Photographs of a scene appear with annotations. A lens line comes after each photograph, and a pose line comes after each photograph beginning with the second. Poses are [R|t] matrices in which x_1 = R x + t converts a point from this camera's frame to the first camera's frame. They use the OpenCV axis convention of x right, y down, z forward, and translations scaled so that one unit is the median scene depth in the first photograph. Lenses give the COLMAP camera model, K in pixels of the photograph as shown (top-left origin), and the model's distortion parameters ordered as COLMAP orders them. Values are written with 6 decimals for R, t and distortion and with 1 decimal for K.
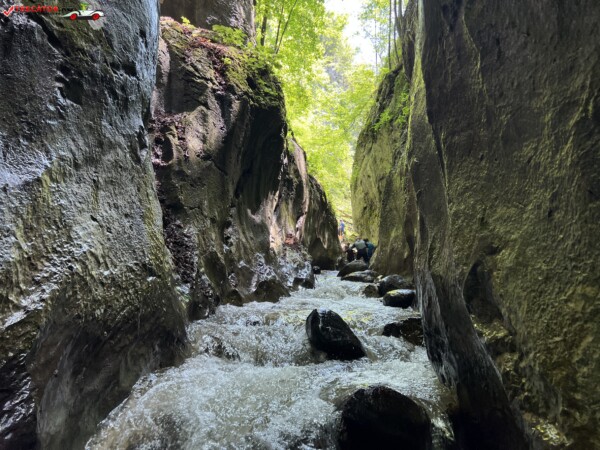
lens RADIAL K [[450.5, 0, 300.6], [0, 450.5, 221.5], [0, 0, 1]] dist [0.055593, -0.062581]
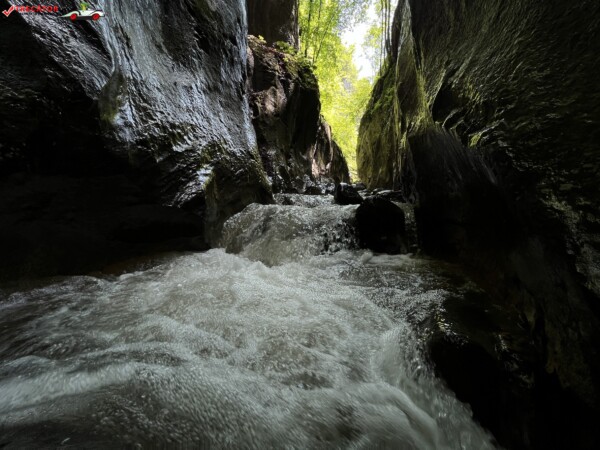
lens RADIAL K [[239.9, 0, 301.7], [0, 239.9, 225.0], [0, 0, 1]] dist [-0.003115, 0.000222]
pose [[0.994254, -0.006154, -0.106869, -0.007523], [0.026478, 0.981461, 0.189823, 0.078054], [0.103719, -0.191562, 0.975985, -0.003593]]
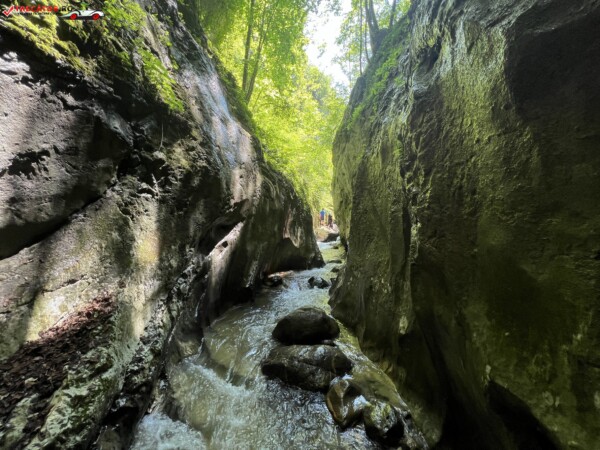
lens RADIAL K [[238.9, 0, 300.9], [0, 238.9, 222.9], [0, 0, 1]] dist [-0.000922, -0.000156]
pose [[0.998127, -0.021922, -0.057120, 0.199863], [0.025761, 0.997396, 0.067365, -0.056790], [0.055495, -0.068710, 0.996092, 1.030663]]
